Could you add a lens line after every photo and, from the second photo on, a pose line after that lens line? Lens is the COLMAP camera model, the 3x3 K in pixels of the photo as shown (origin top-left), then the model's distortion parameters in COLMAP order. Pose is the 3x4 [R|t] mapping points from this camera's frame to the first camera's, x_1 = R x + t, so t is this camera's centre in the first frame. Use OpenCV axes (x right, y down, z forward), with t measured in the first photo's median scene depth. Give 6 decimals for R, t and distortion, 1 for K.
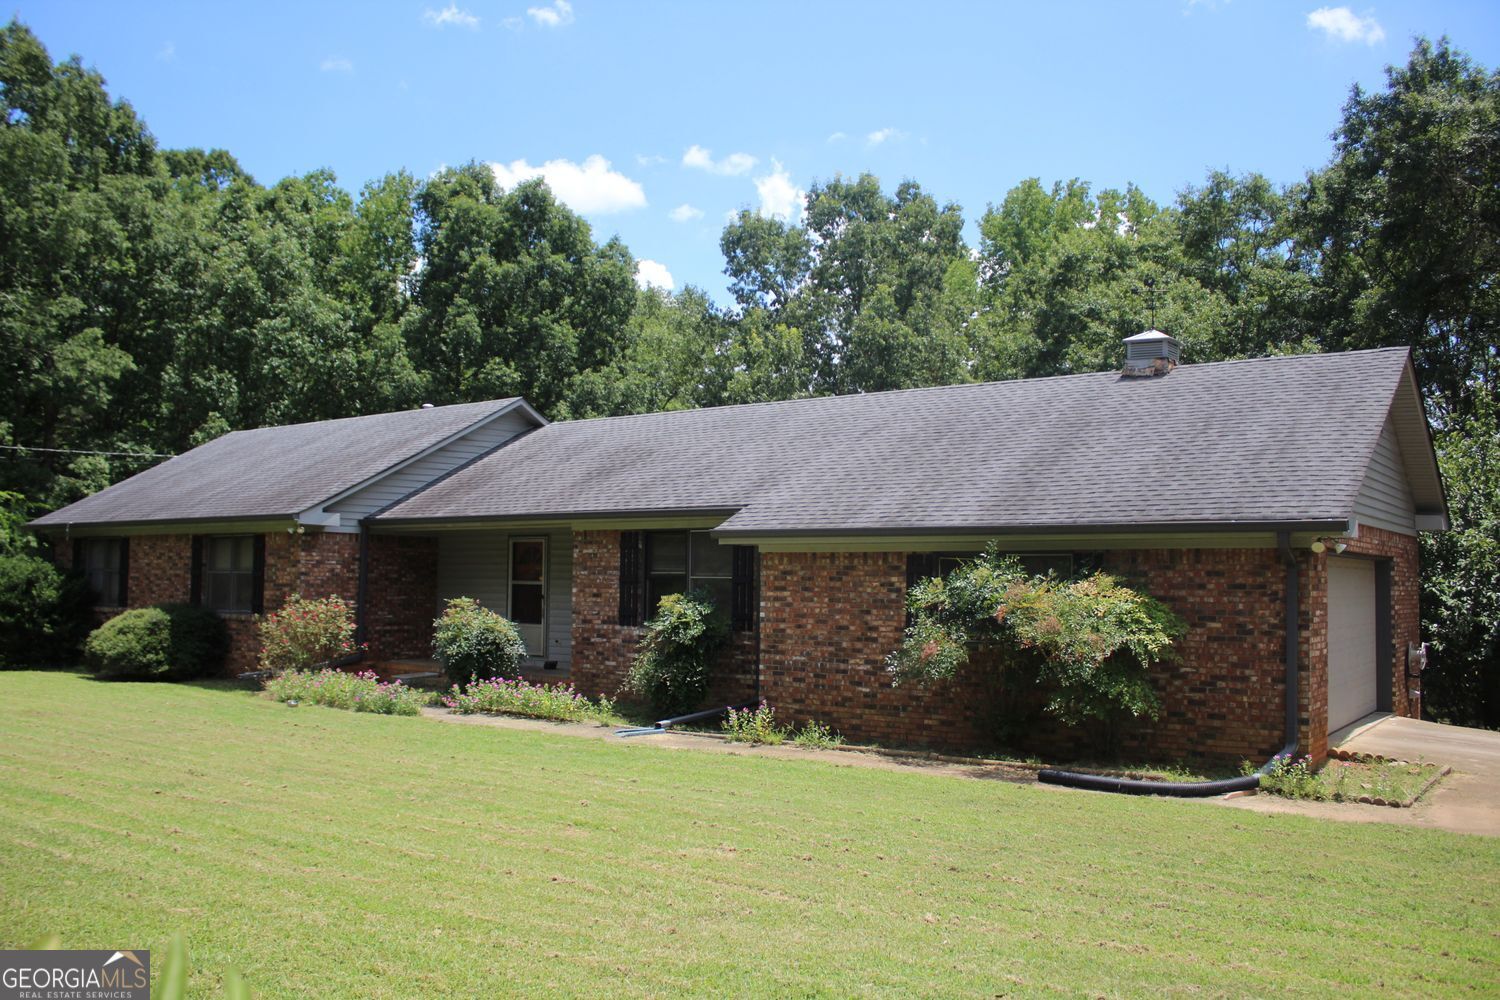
lens RADIAL K [[1234.8, 0, 750.8], [0, 1234.8, 506.7], [0, 0, 1]] dist [-0.105879, 0.035787]
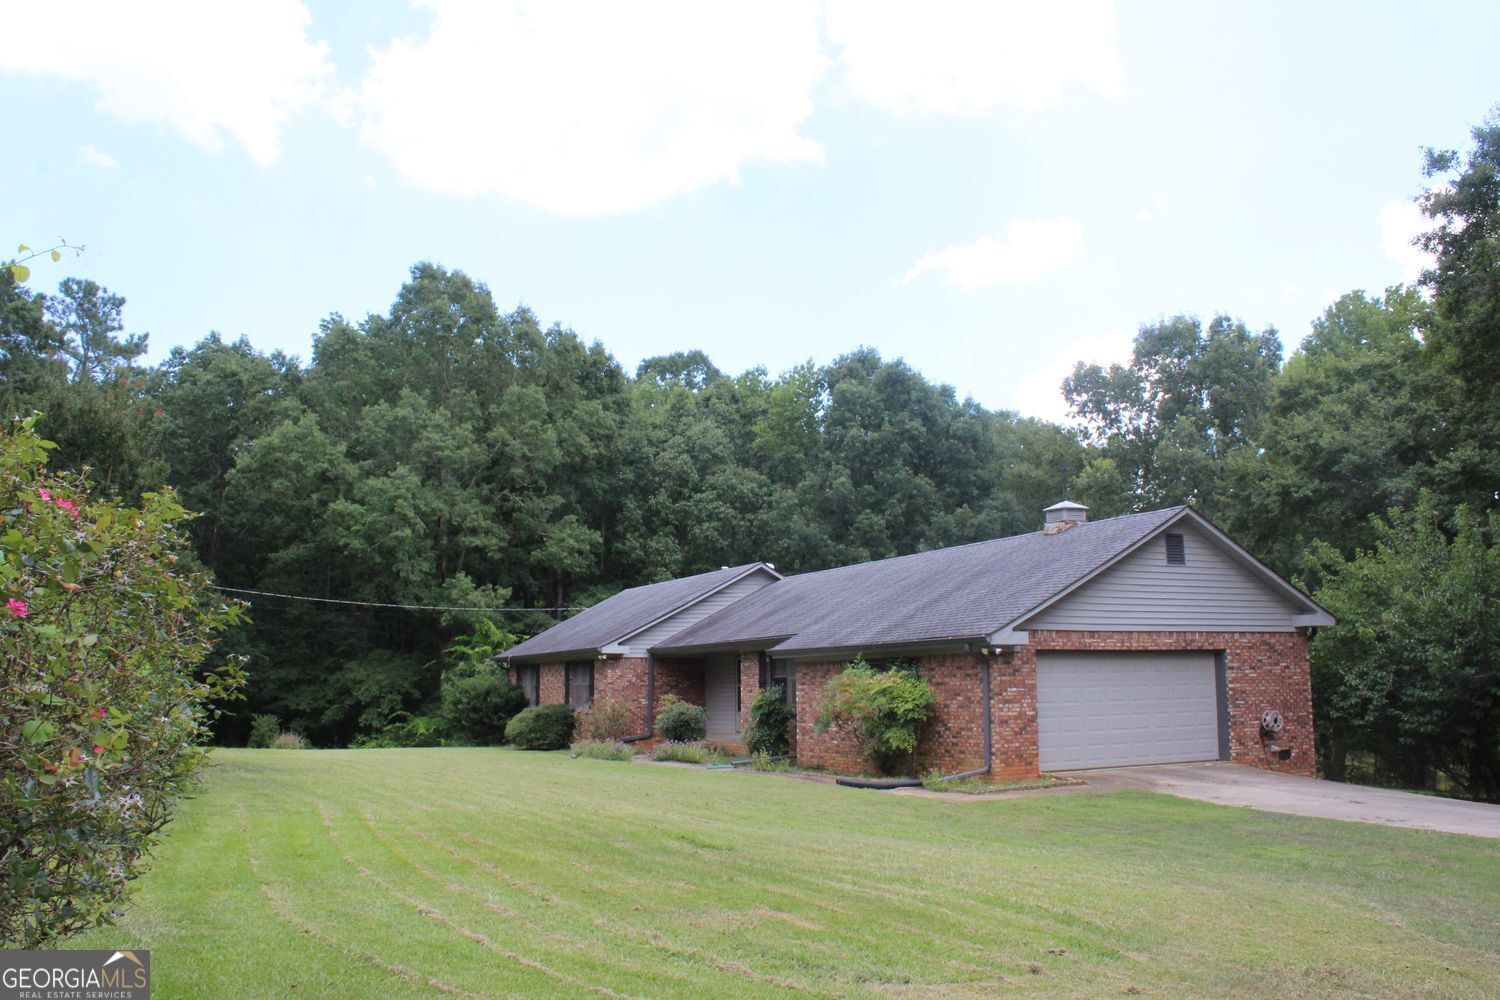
lens RADIAL K [[1234.8, 0, 750.5], [0, 1234.8, 497.5], [0, 0, 1]] dist [-0.105879, 0.035787]
pose [[0.898282, -0.088117, -0.430493, 0.232897], [0.045671, 0.993104, -0.107977, -0.002703], [0.437039, 0.077332, 0.896112, -0.184184]]
